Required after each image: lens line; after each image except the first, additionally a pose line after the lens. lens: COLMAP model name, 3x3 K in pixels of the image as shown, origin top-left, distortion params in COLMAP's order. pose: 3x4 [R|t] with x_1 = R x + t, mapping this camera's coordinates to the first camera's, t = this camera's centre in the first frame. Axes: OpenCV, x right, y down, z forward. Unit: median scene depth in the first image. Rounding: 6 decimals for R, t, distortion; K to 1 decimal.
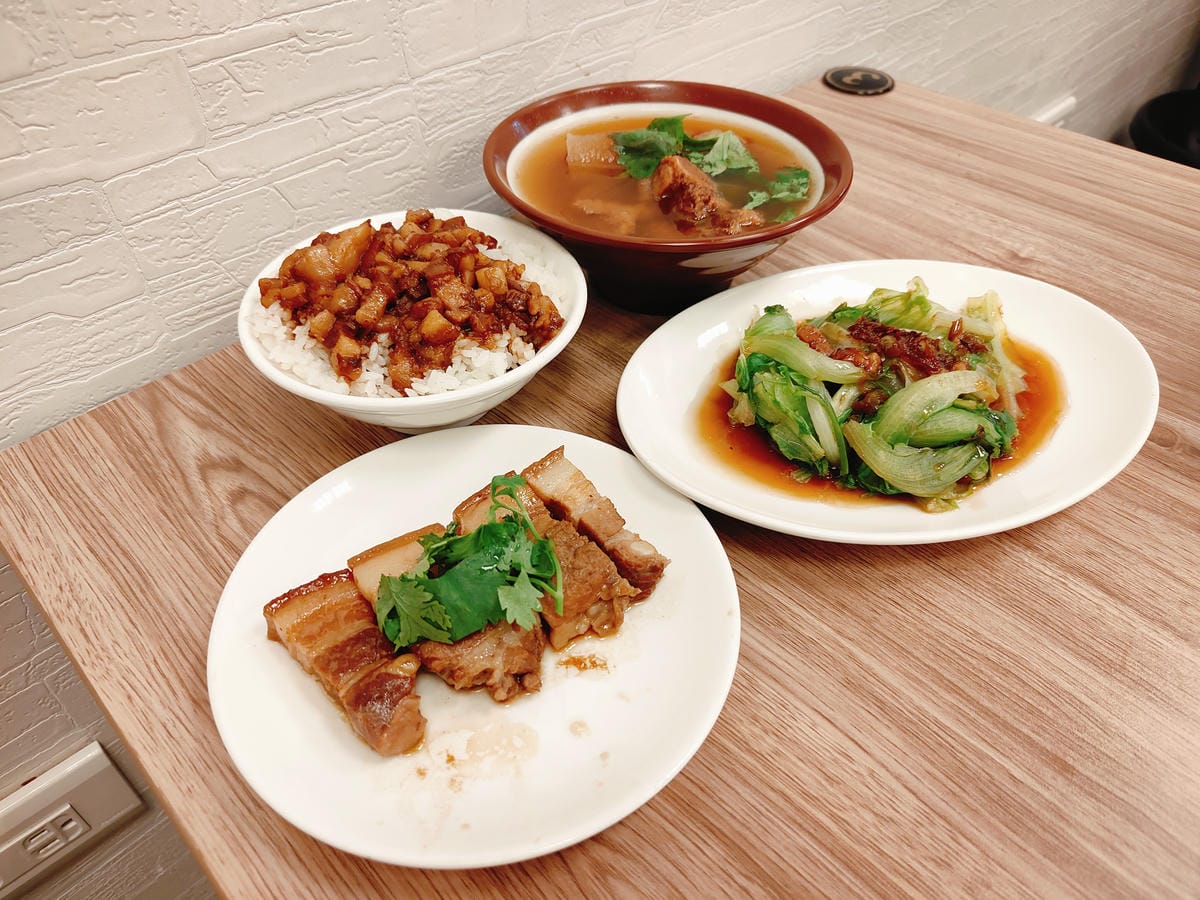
lens RADIAL K [[850.3, 0, 621.3], [0, 850.3, 465.8], [0, 0, 1]] dist [-0.018720, 0.003428]
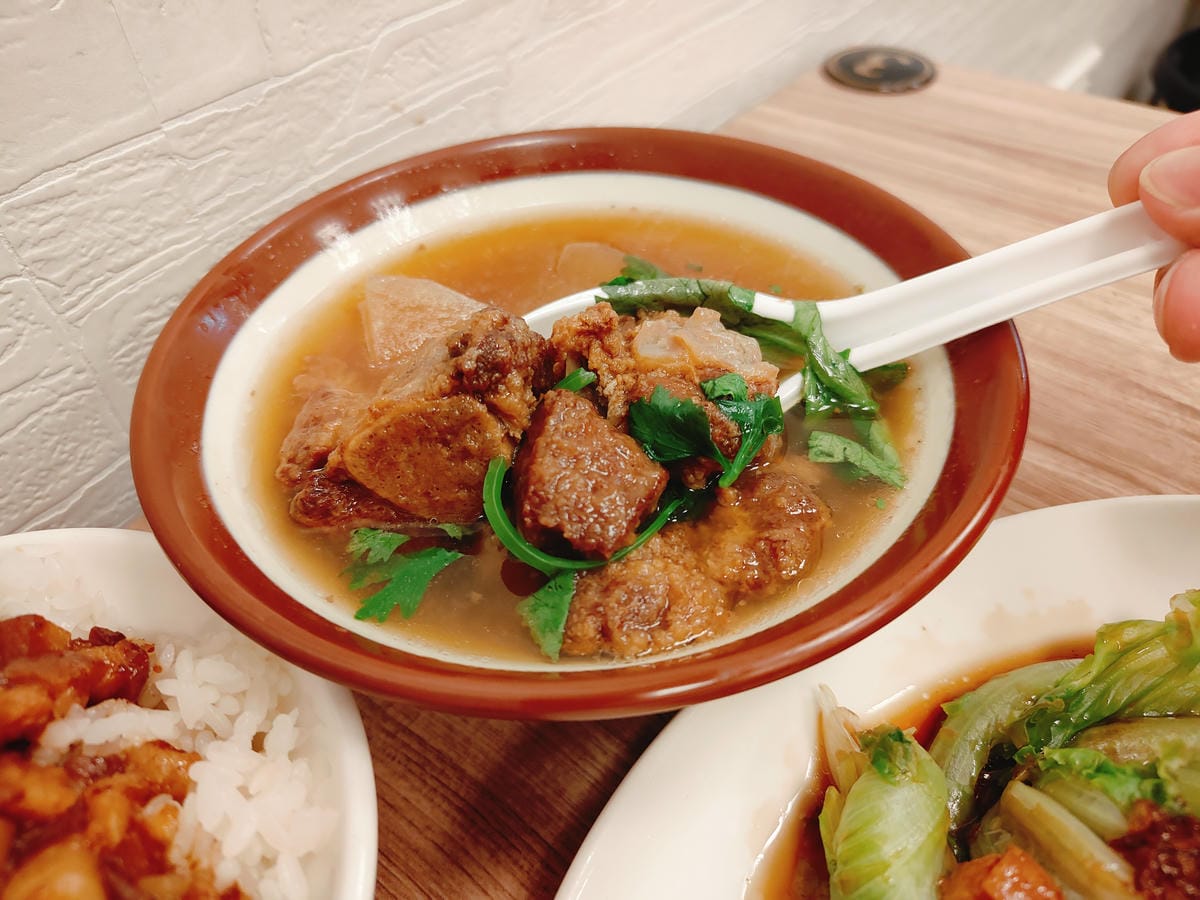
lens RADIAL K [[832.9, 0, 600.0], [0, 832.9, 450.0], [0, 0, 1]] dist [-0.032035, 0.002607]
pose [[0.994995, -0.098682, 0.015692, 0.065718], [0.098315, 0.994898, 0.022637, -0.392771], [-0.017846, -0.020981, 0.999621, 0.724651]]
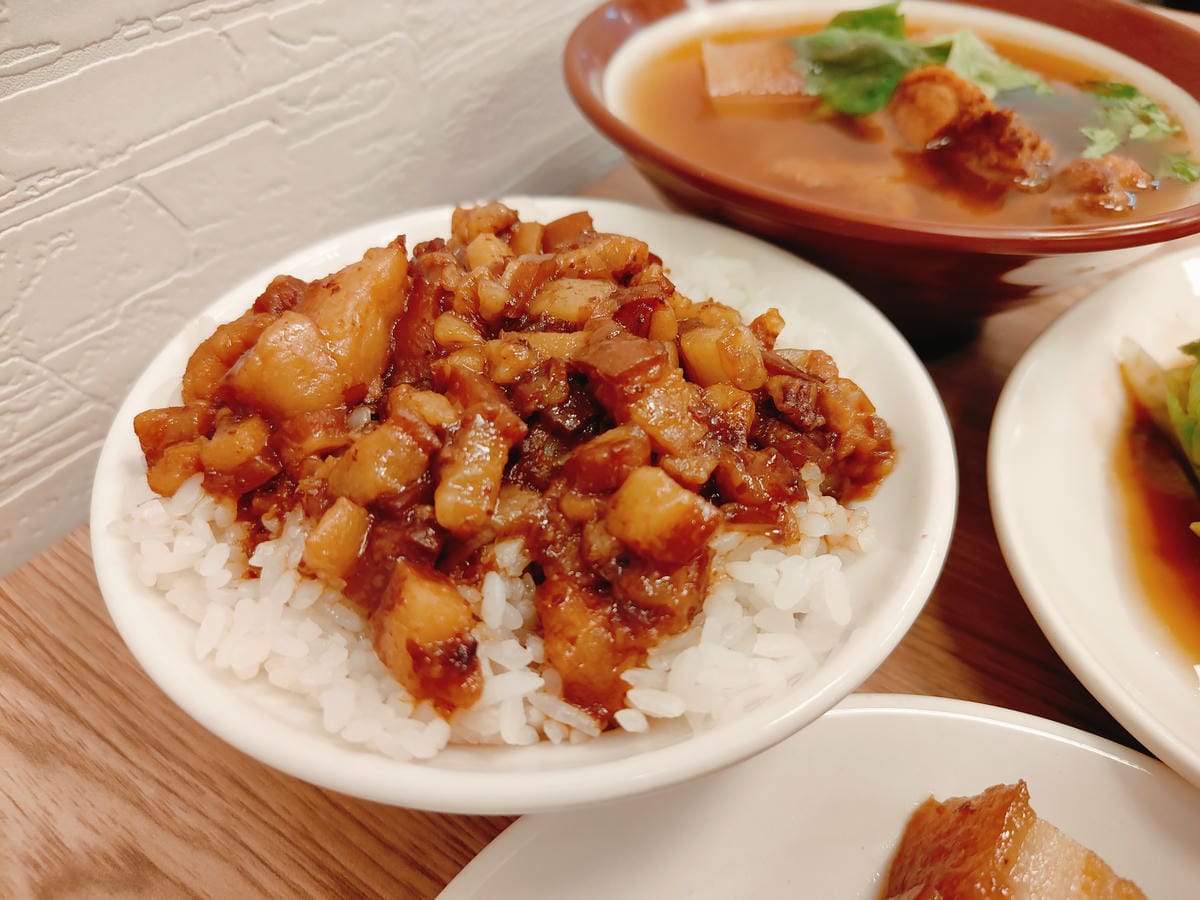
lens RADIAL K [[832.9, 0, 600.0], [0, 832.9, 450.0], [0, 0, 1]] dist [-0.032035, 0.002607]
pose [[0.987126, -0.115602, 0.110534, -0.275544], [0.115485, 0.993281, 0.007488, -0.193173], [-0.110657, 0.005374, 0.993844, 0.635951]]
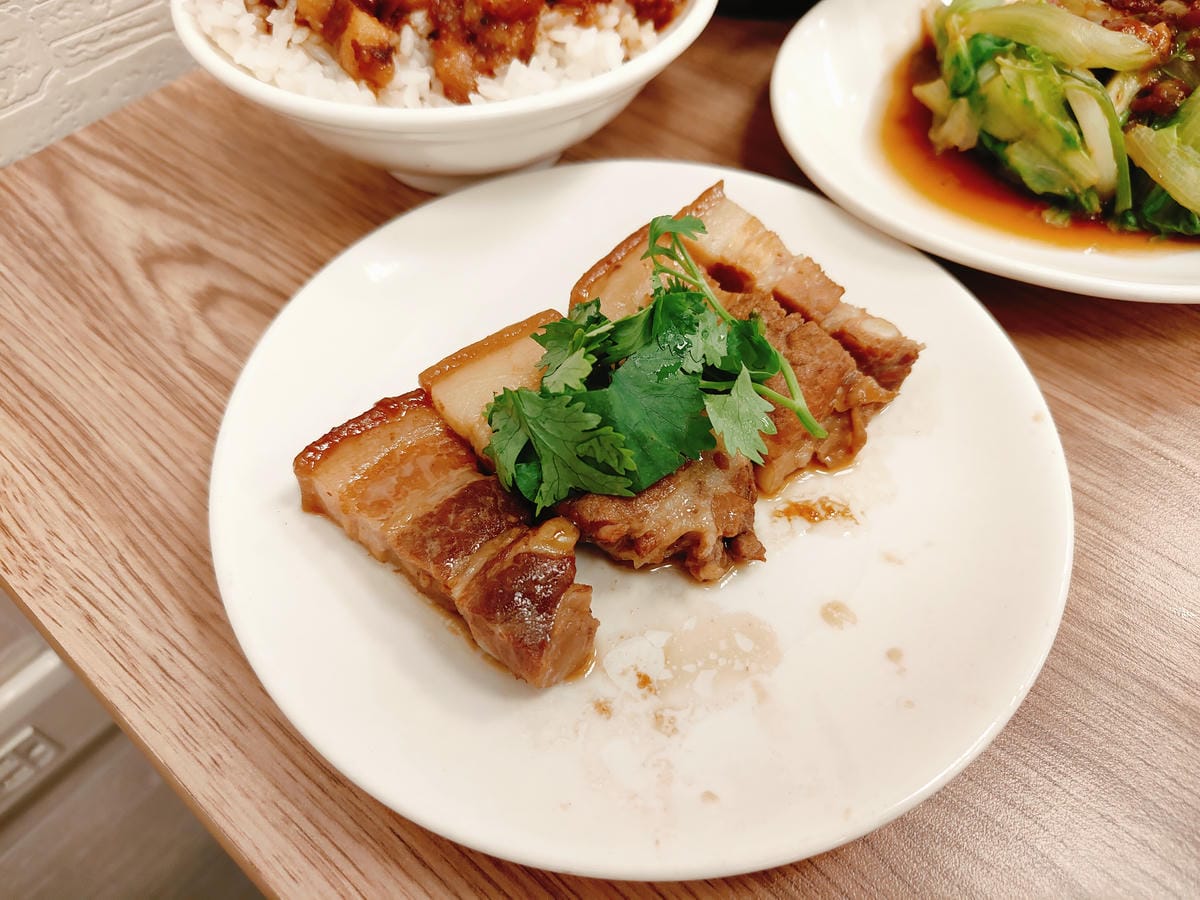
lens RADIAL K [[845.3, 0, 600.0], [0, 845.3, 450.0], [0, 0, 1]] dist [-0.027498, 0.005882]
pose [[0.996554, -0.068576, 0.046659, -0.199133], [0.059739, 0.983667, 0.169796, 0.061144], [-0.057540, -0.166424, 0.984374, 0.342715]]
